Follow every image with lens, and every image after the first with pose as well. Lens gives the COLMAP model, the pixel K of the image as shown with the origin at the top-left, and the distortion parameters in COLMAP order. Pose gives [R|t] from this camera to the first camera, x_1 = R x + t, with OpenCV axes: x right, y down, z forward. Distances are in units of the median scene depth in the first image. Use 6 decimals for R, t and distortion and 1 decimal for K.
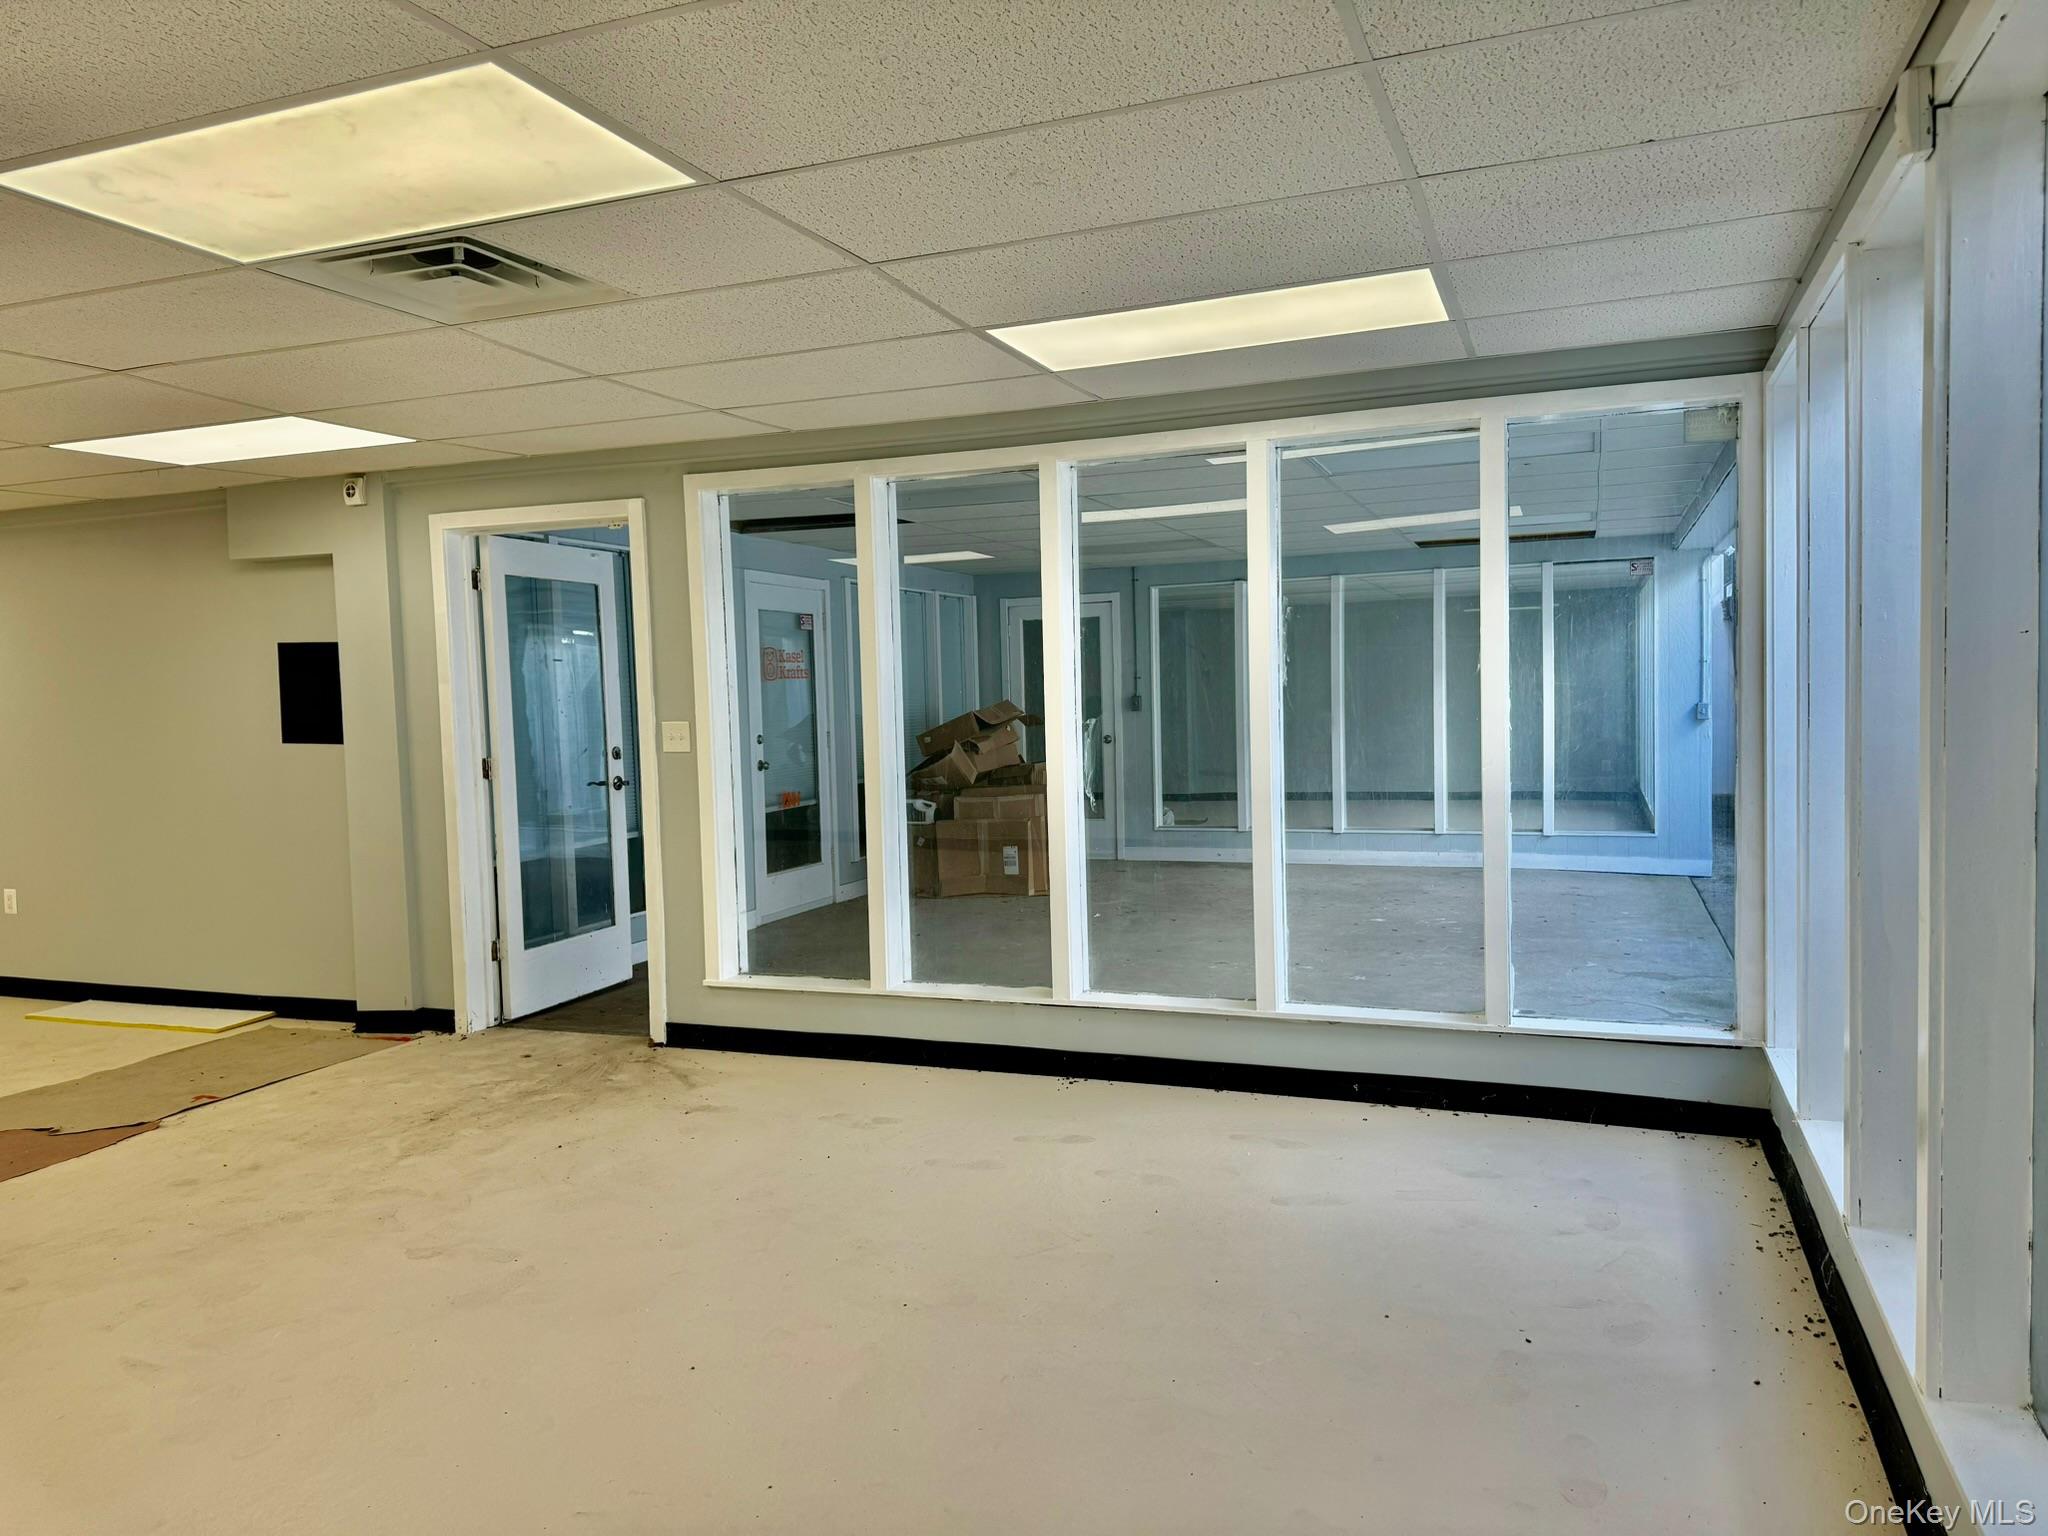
lens RADIAL K [[1440.8, 0, 1020.7], [0, 1440.8, 776.4], [0, 0, 1]] dist [0.074362, -0.095809]
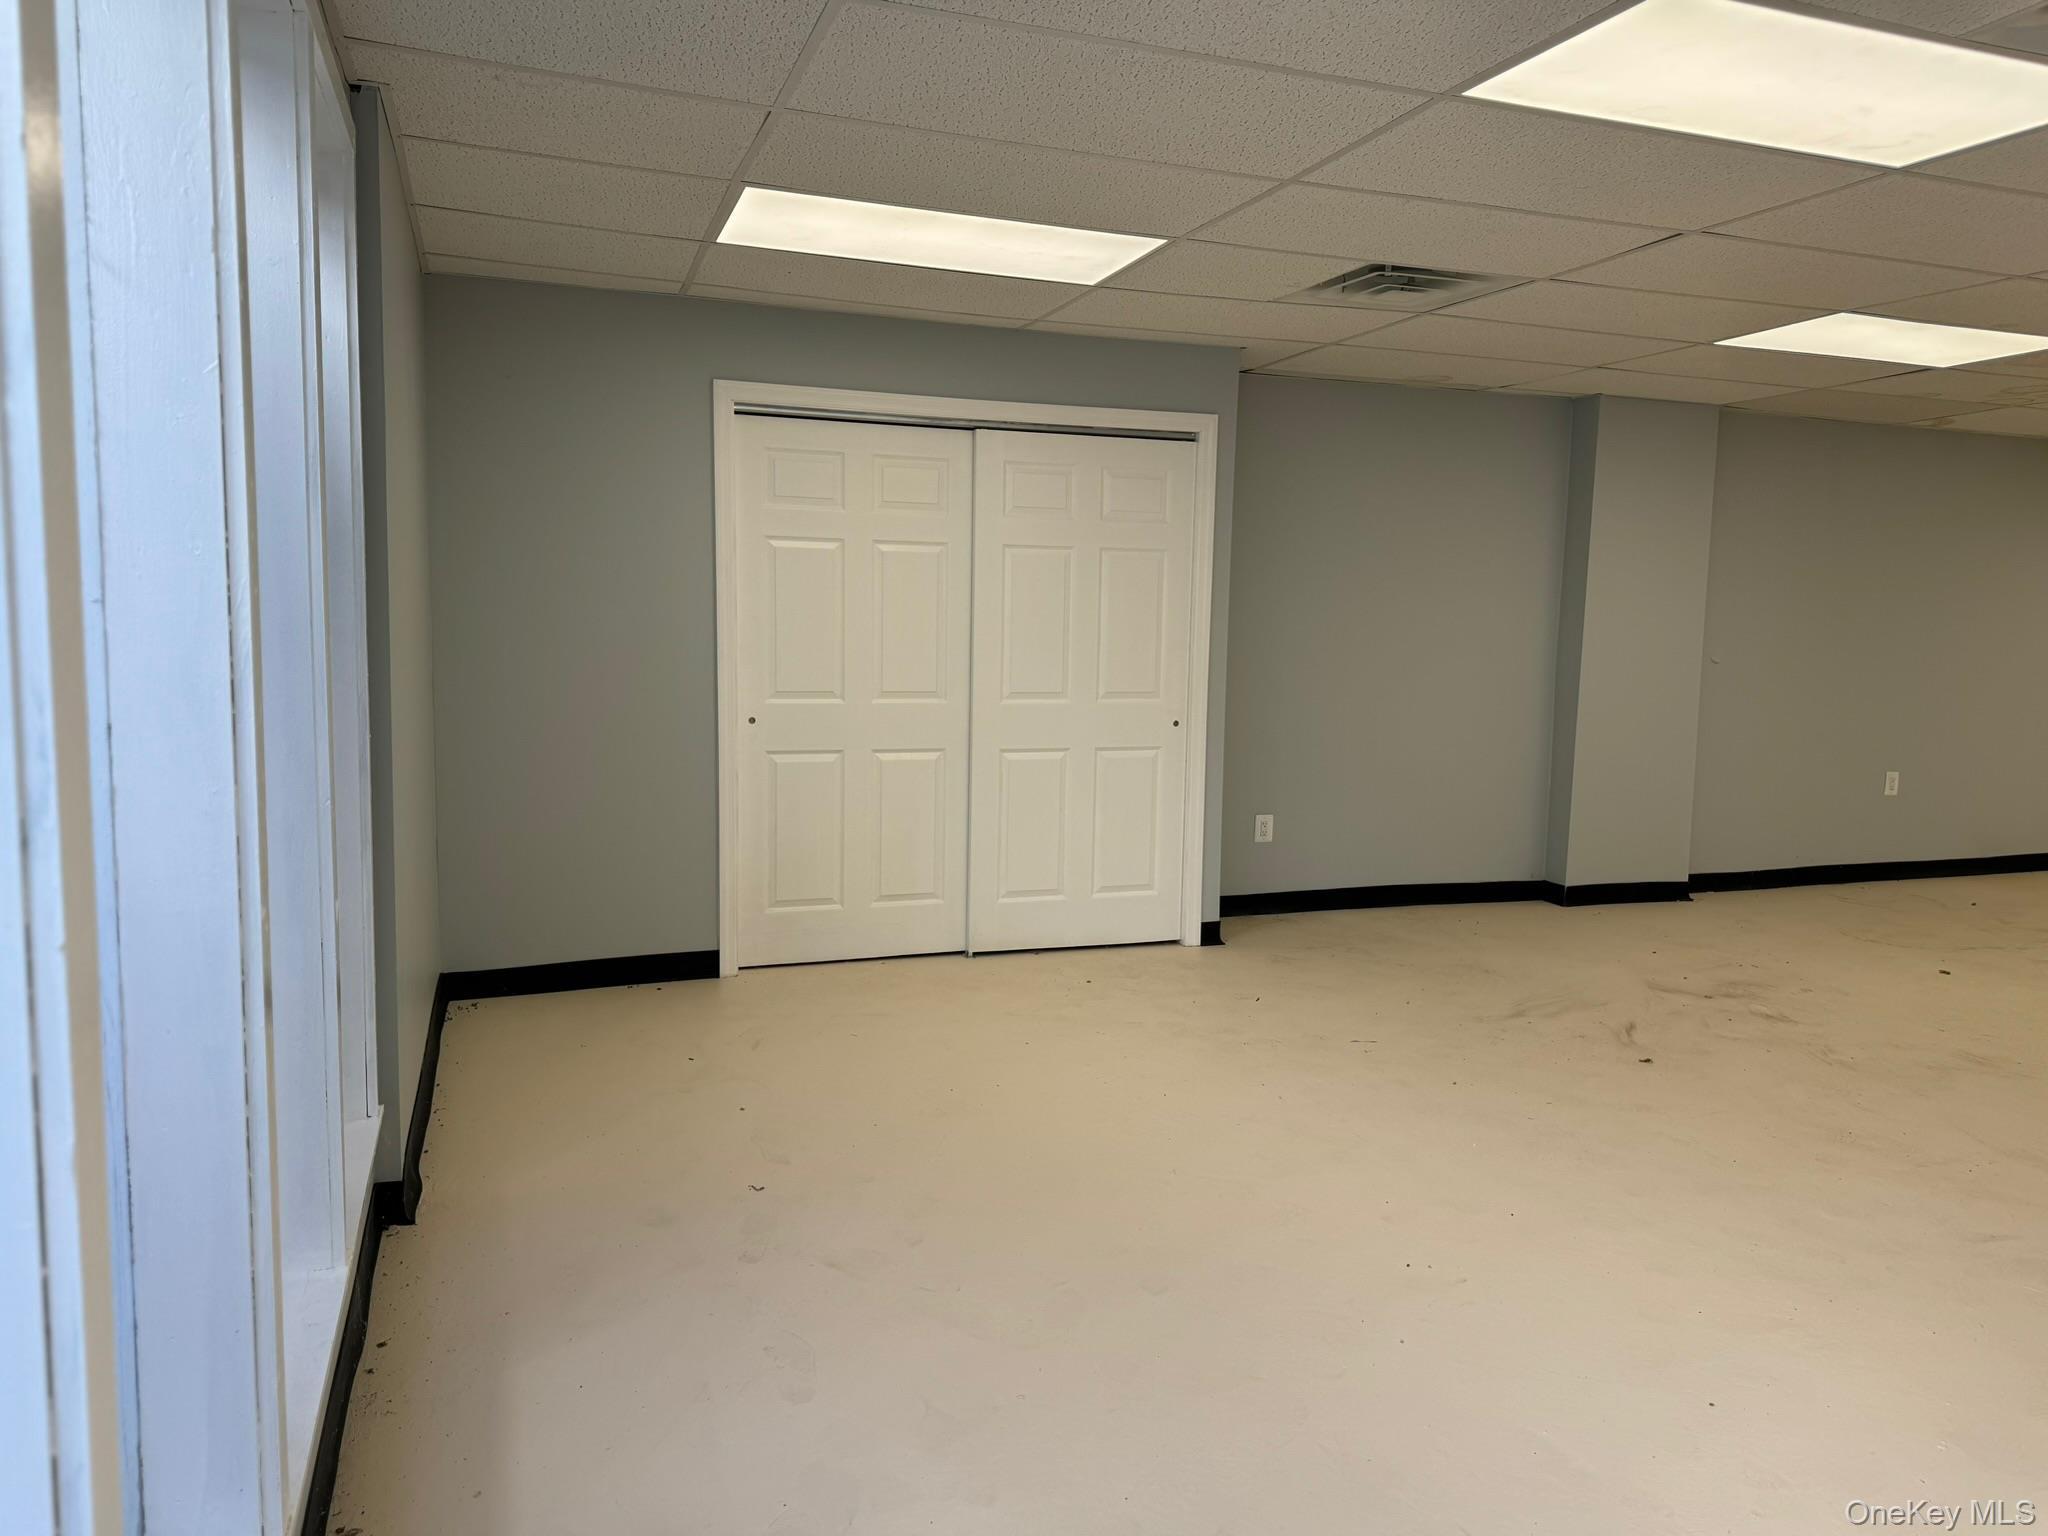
lens RADIAL K [[1440.8, 0, 1020.7], [0, 1440.8, 776.4], [0, 0, 1]] dist [0.074362, -0.095809]
pose [[-0.758990, 0.083407, -0.645738, 0.368871], [-0.040089, 0.983893, 0.174204, -0.050295], [0.649867, 0.158106, -0.743421, 0.825043]]
